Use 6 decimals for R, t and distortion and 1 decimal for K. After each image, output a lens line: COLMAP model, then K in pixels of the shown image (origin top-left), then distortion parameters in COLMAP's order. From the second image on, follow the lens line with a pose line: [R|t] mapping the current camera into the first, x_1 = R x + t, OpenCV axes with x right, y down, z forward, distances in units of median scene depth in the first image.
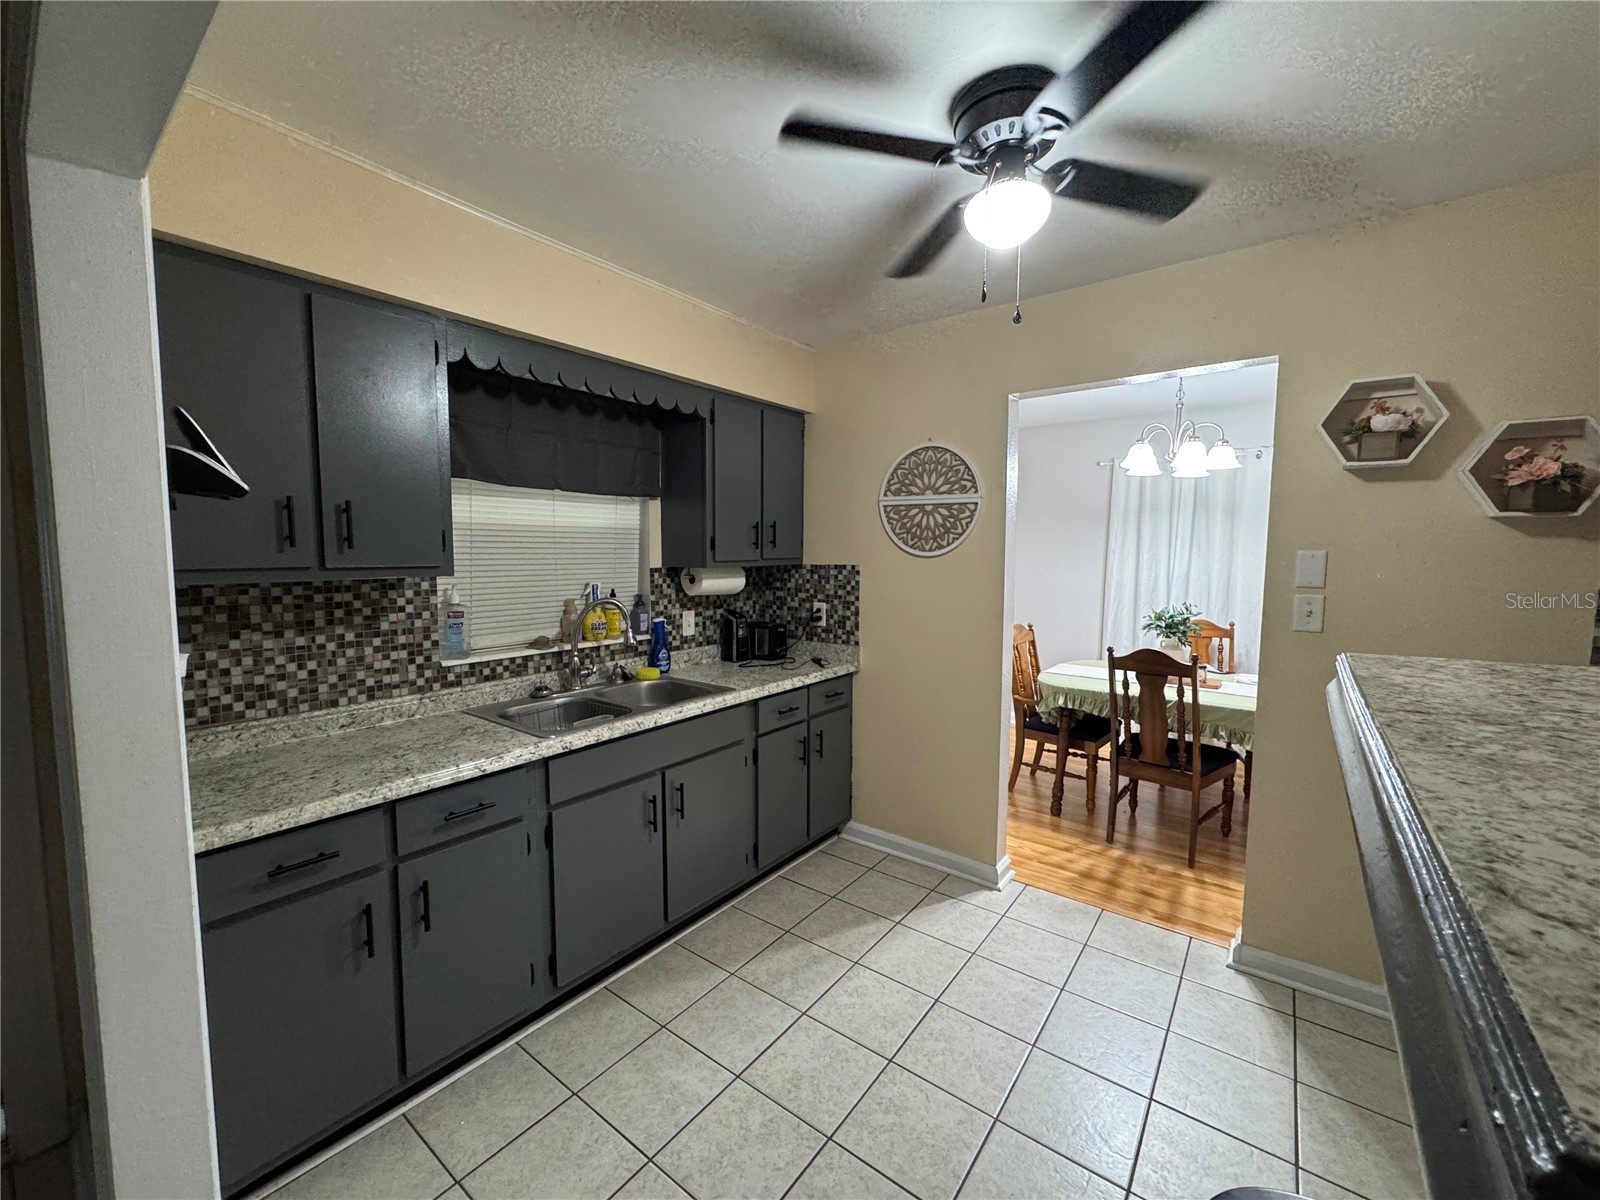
lens RADIAL K [[640.9, 0, 805.7], [0, 640.9, 602.7], [0, 0, 1]] dist [-0.002958, -0.000238]
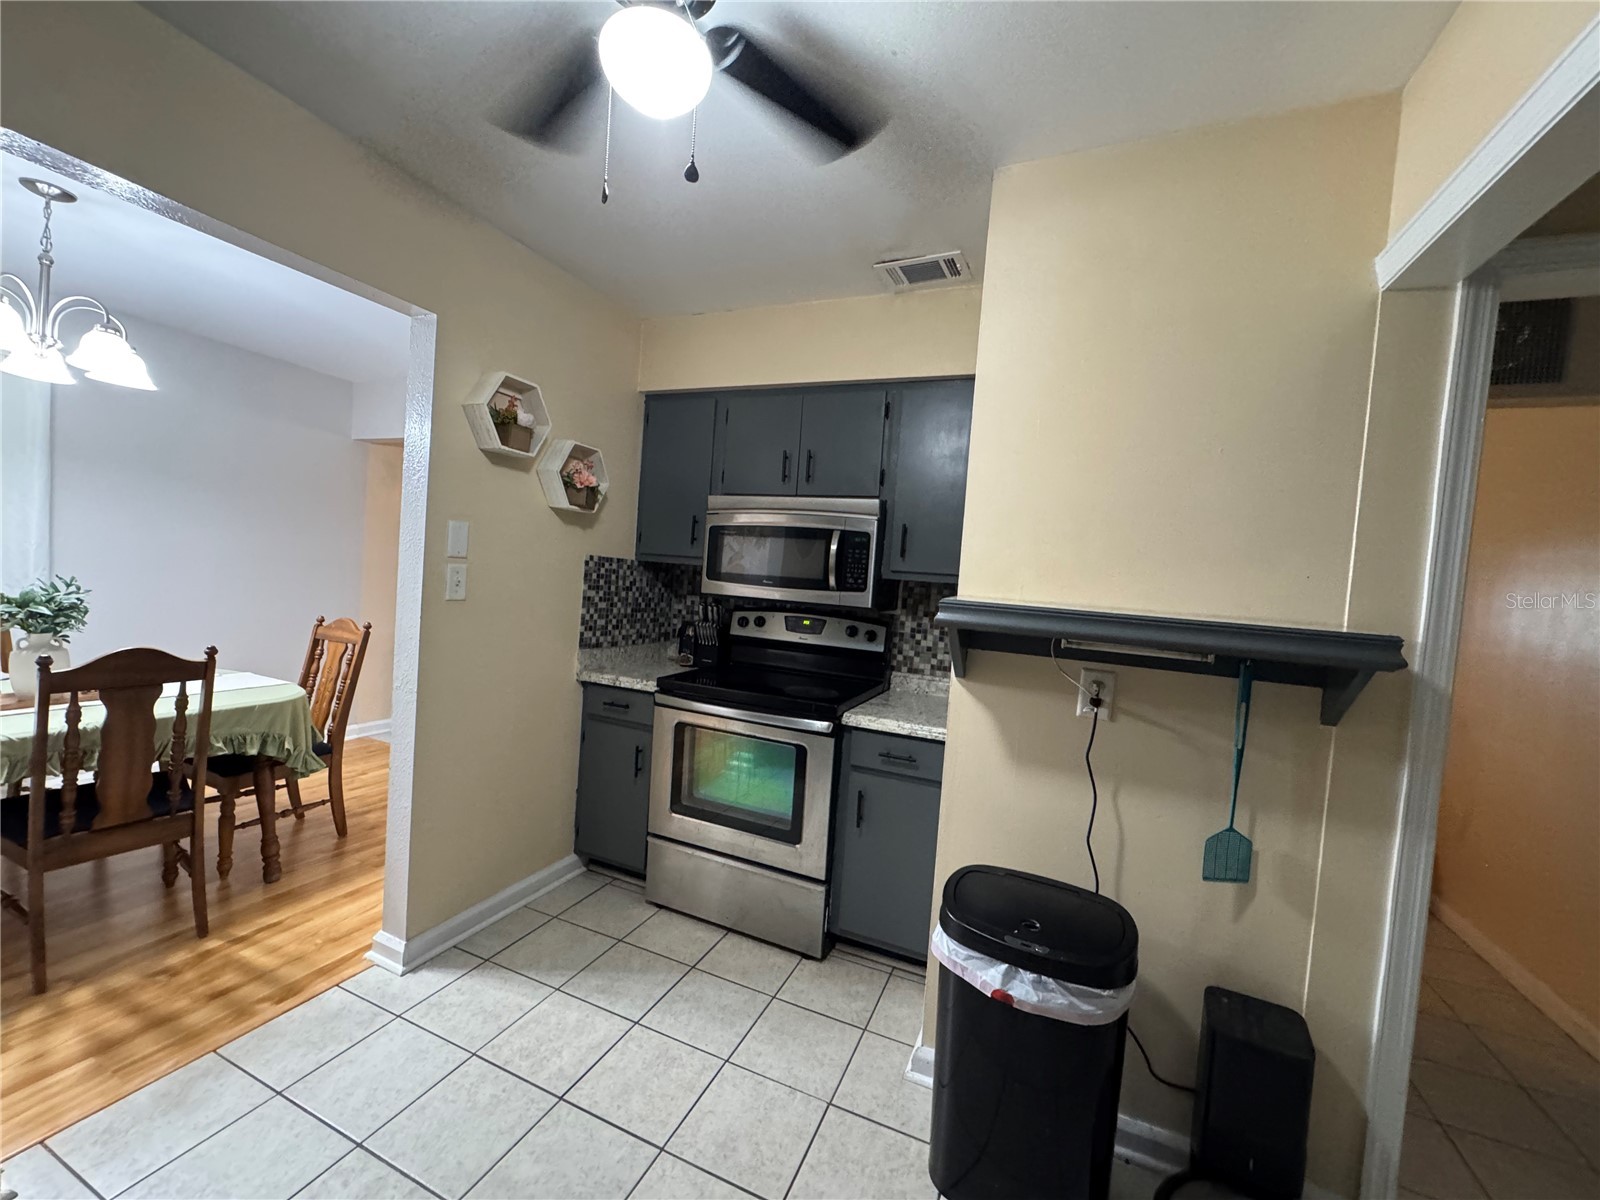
lens RADIAL K [[640.9, 0, 807.4], [0, 640.9, 601.6], [0, 0, 1]] dist [-0.002958, -0.000238]
pose [[-0.248178, -0.071422, 0.966078, -0.258756], [0.002640, 0.997225, 0.074402, -0.021596], [-0.968711, 0.021015, -0.247301, 0.524337]]
